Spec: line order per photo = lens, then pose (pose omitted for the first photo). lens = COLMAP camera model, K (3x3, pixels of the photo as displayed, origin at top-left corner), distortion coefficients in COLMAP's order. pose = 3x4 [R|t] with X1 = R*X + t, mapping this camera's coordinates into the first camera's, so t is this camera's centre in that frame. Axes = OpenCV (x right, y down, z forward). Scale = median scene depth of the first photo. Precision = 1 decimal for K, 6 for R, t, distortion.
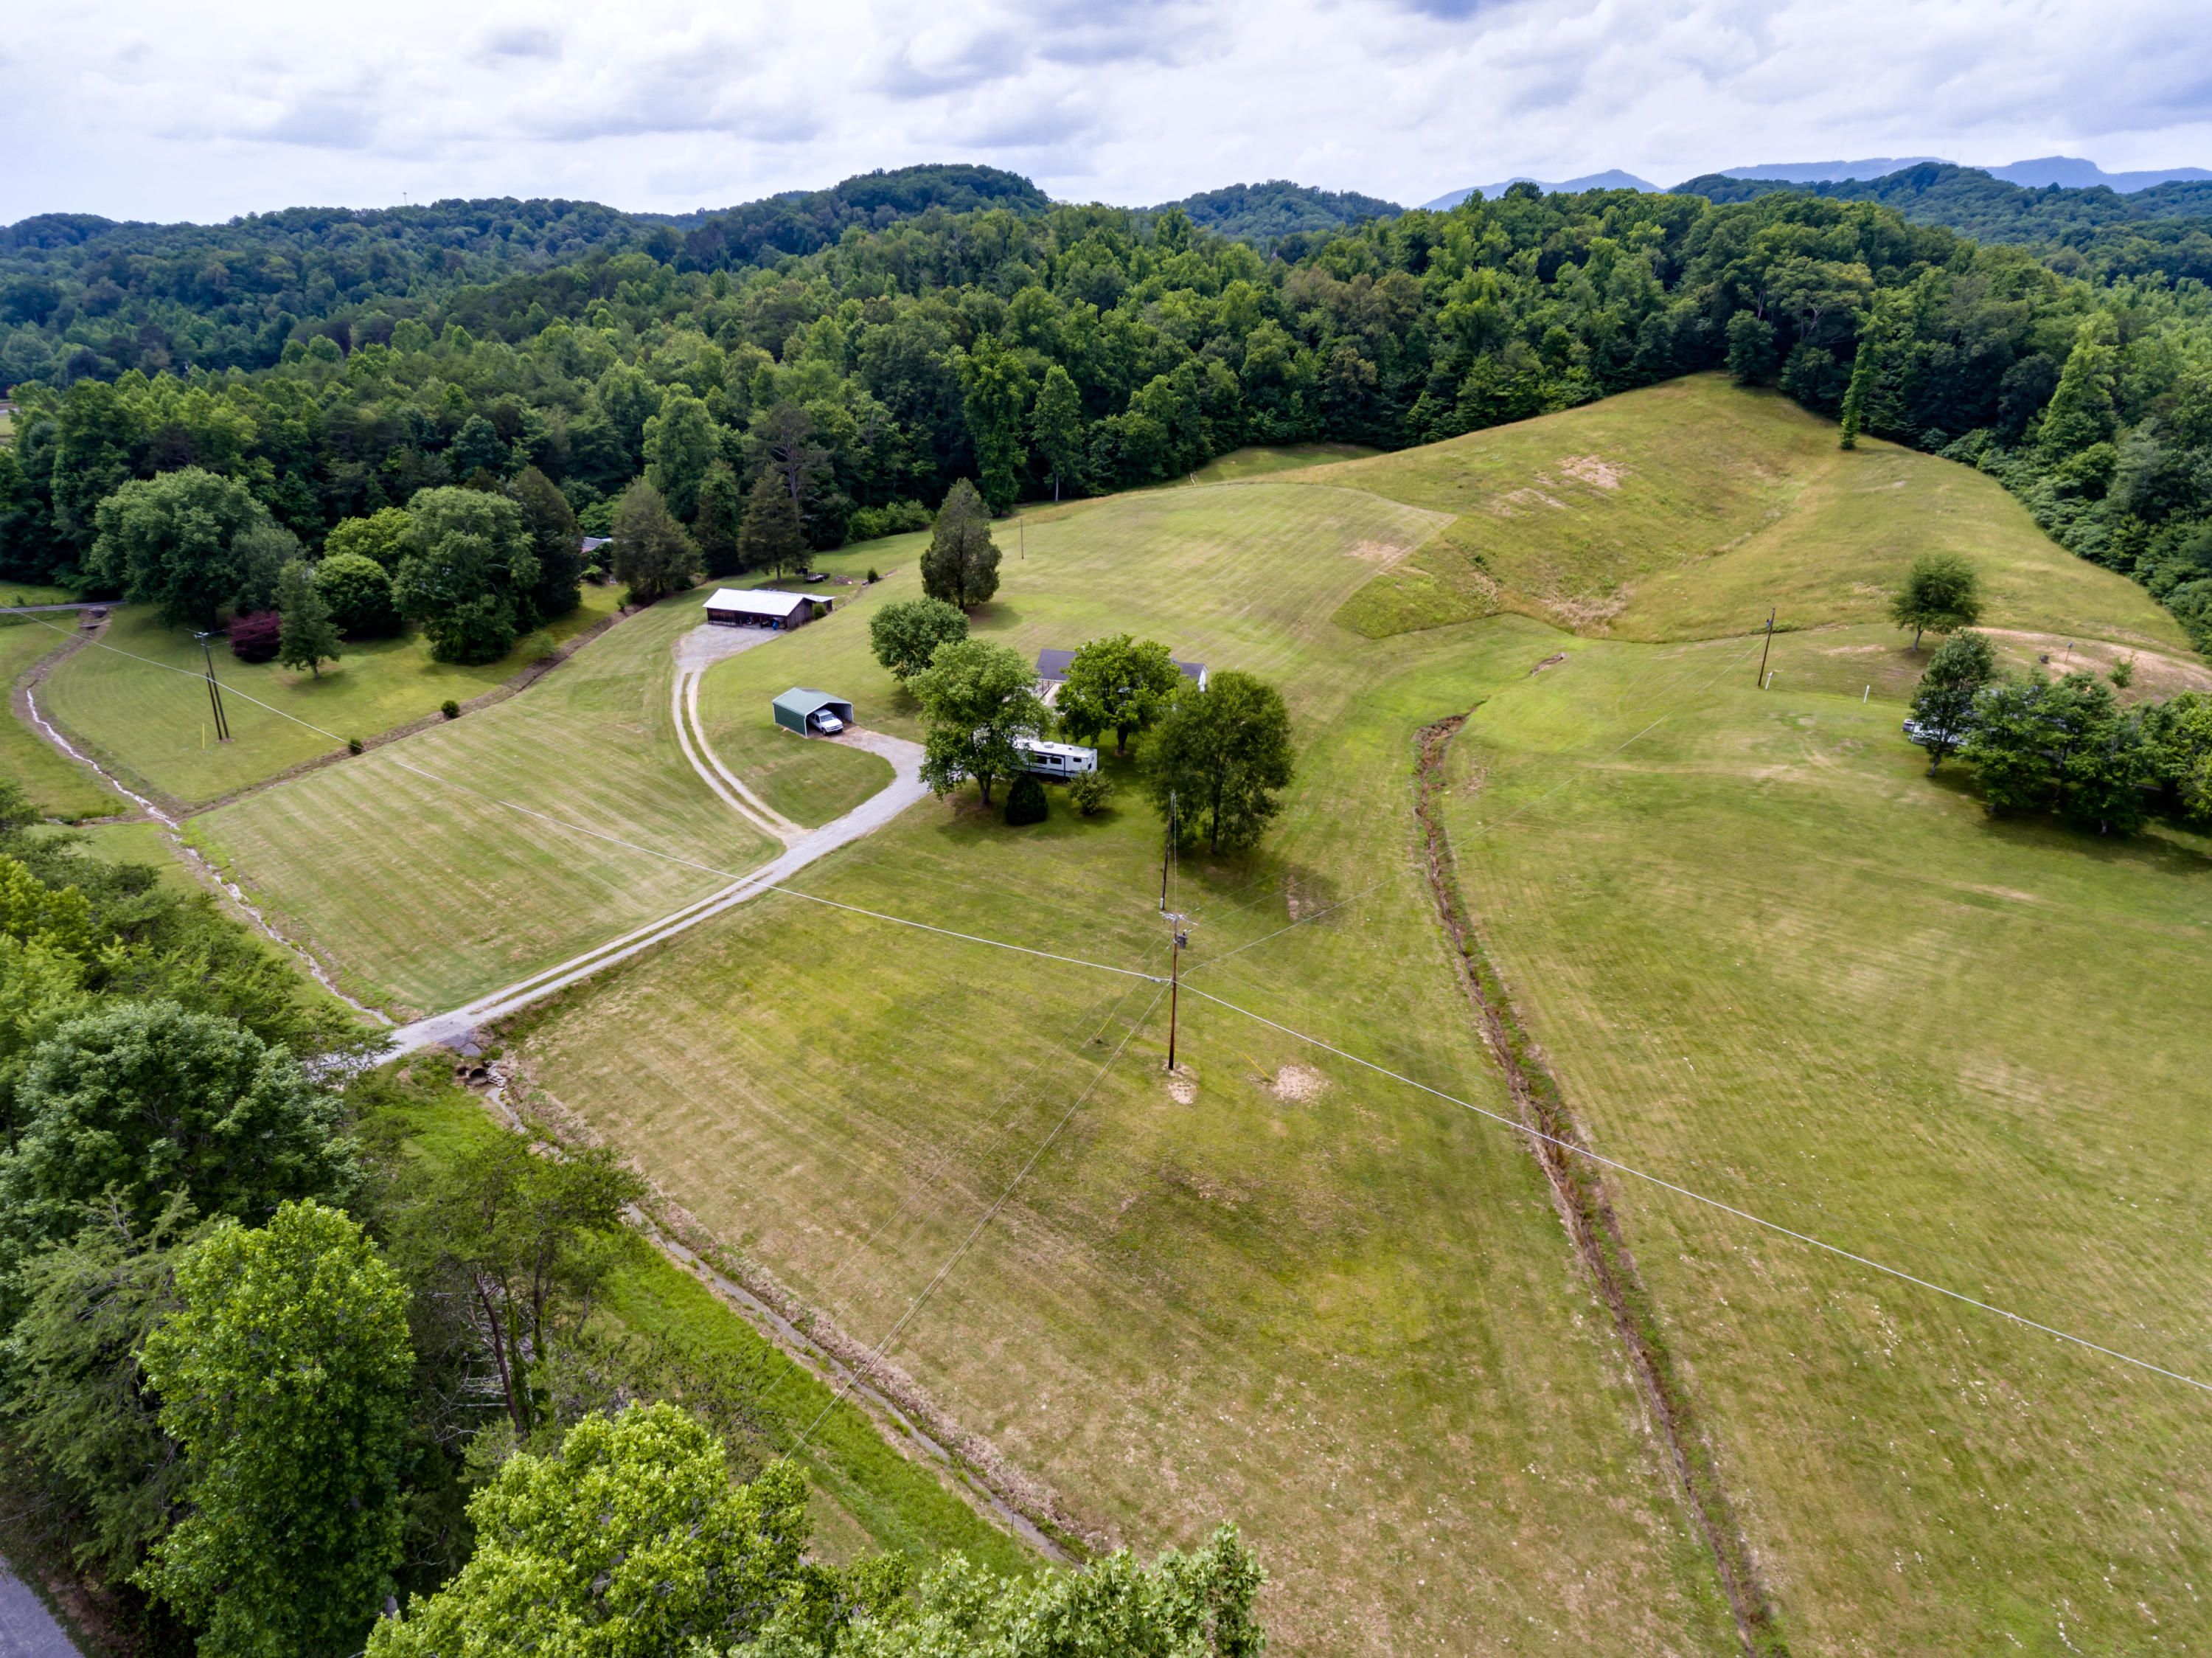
lens RADIAL K [[1305.6, 0, 1099.4], [0, 1305.6, 830.4], [0, 0, 1]] dist [0.001221, 0.000067]
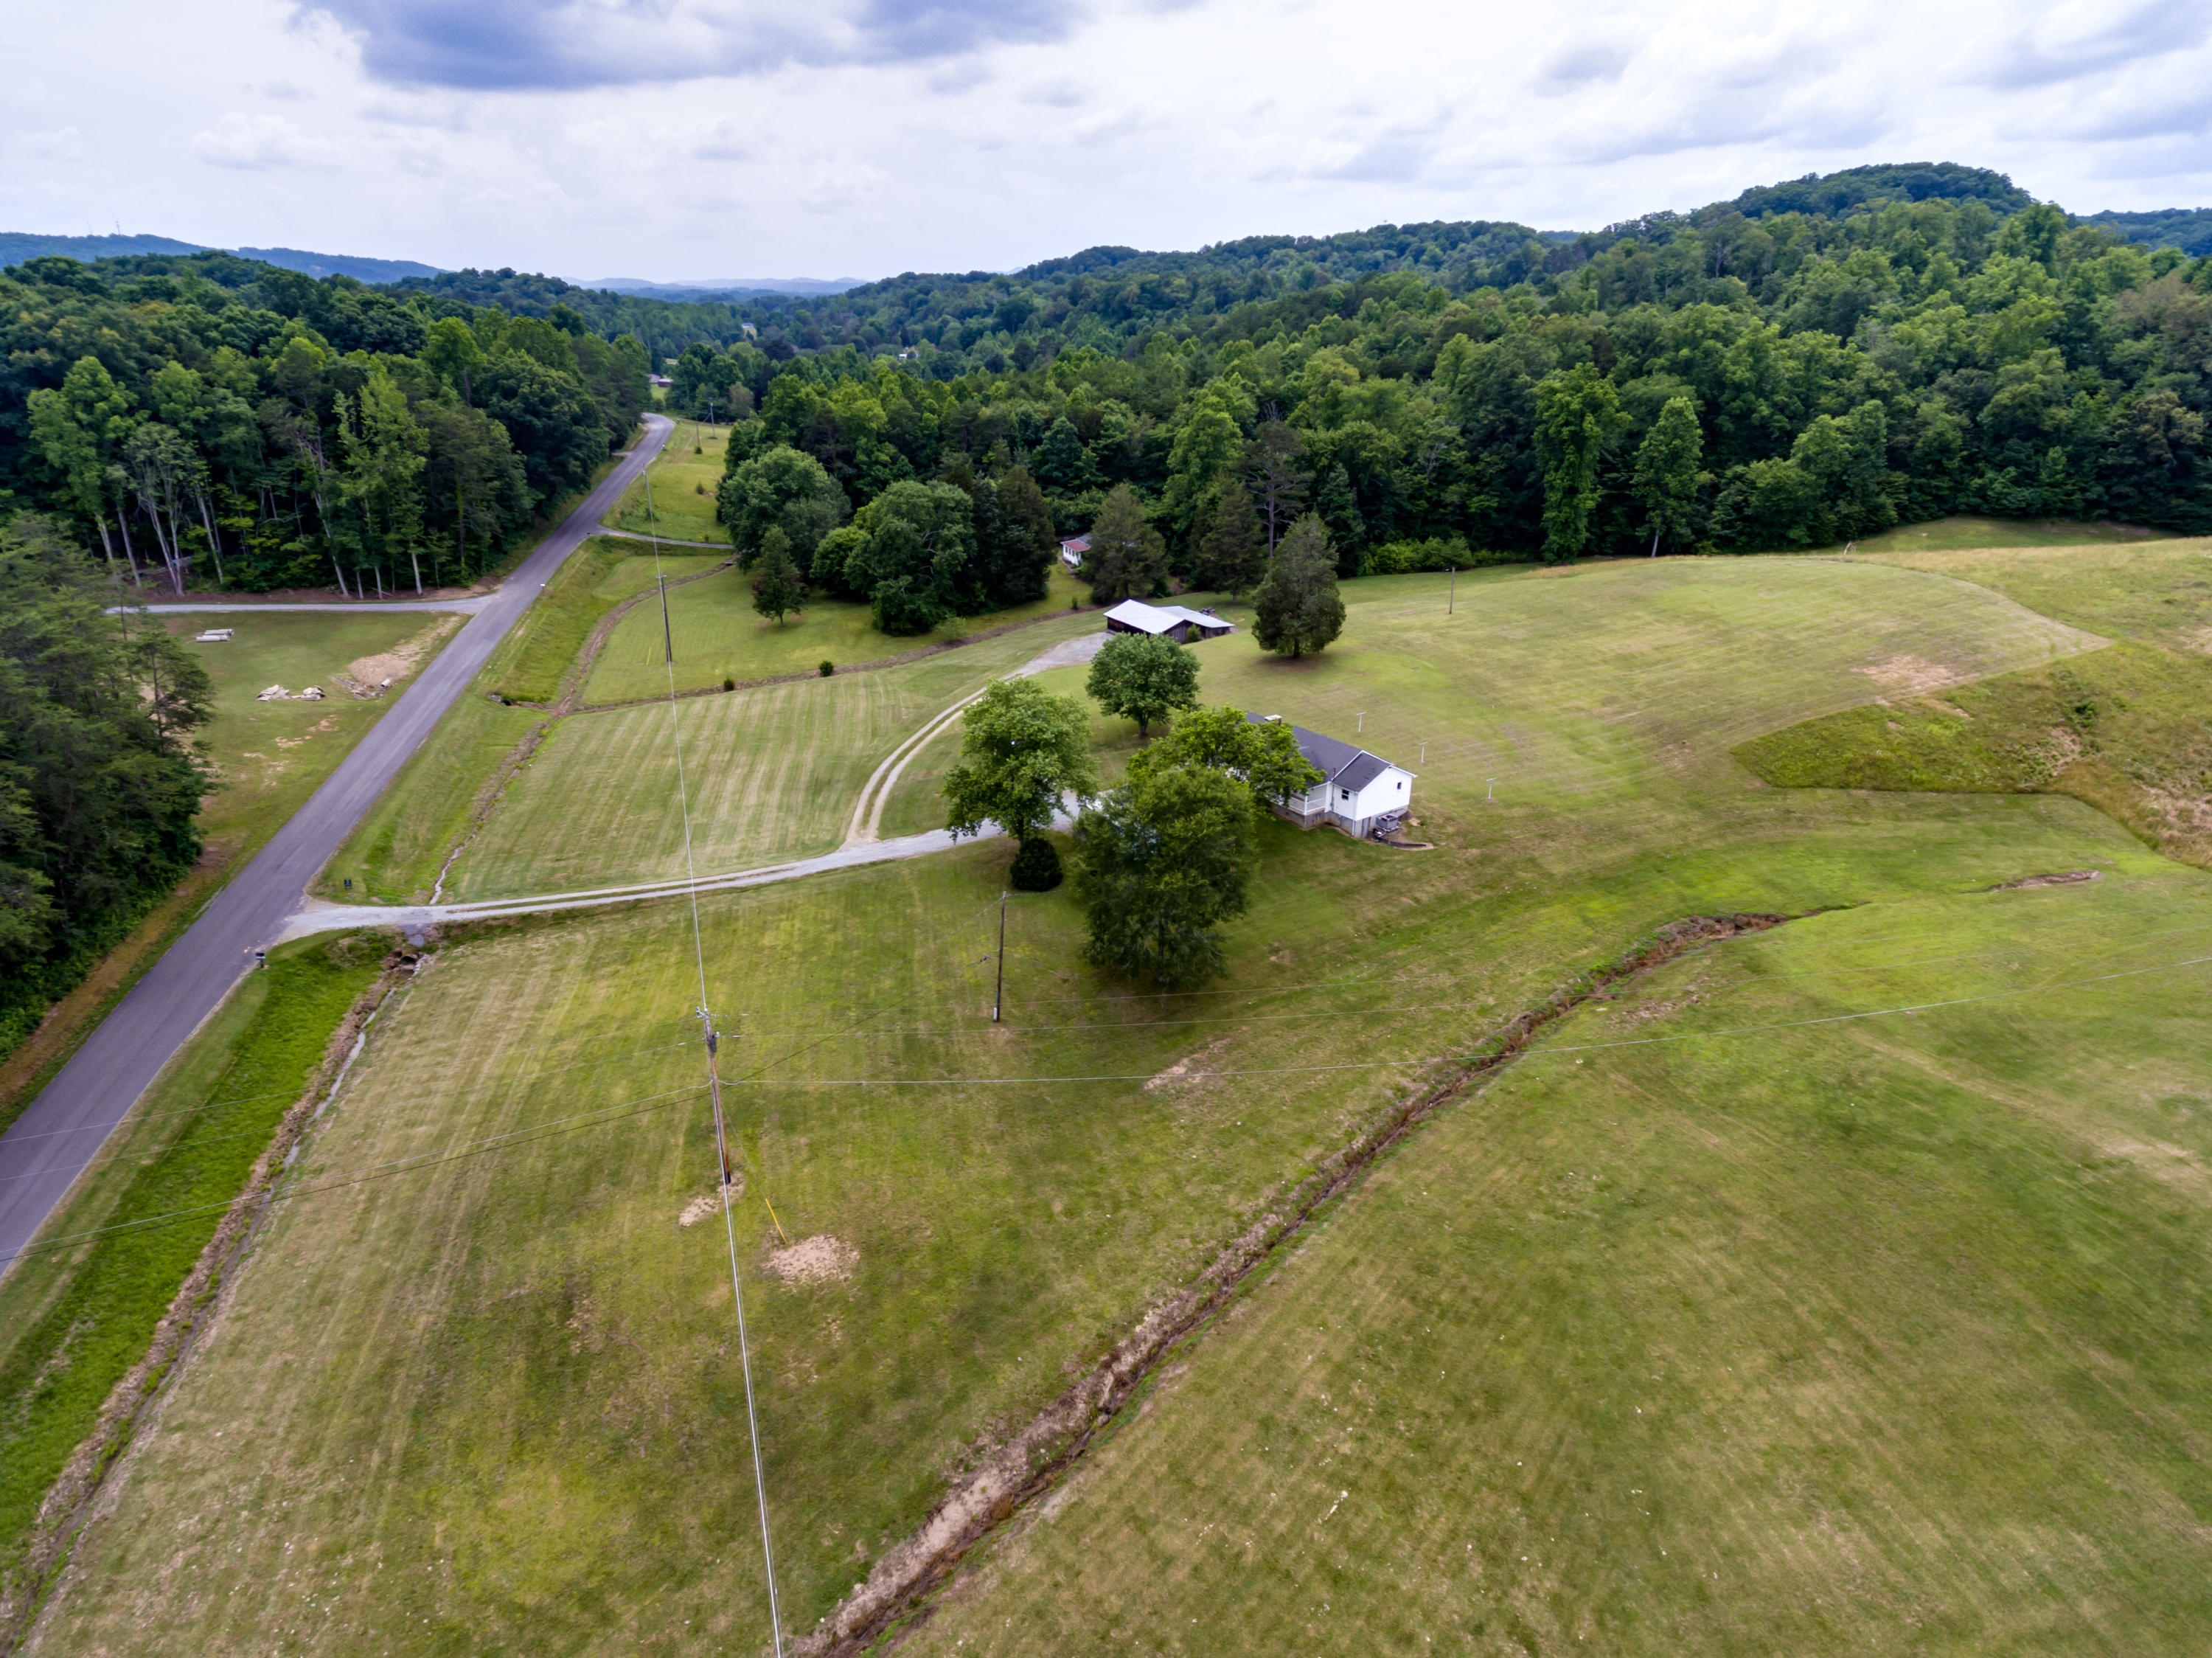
lens RADIAL K [[1305.6, 0, 1108.9], [0, 1305.6, 832.1], [0, 0, 1]] dist [0.001221, 0.000067]
pose [[0.781083, 0.235864, -0.578167, 0.239379], [-0.242778, 0.967778, 0.066822, -0.056254], [0.575298, 0.088173, 0.813177, 0.141067]]
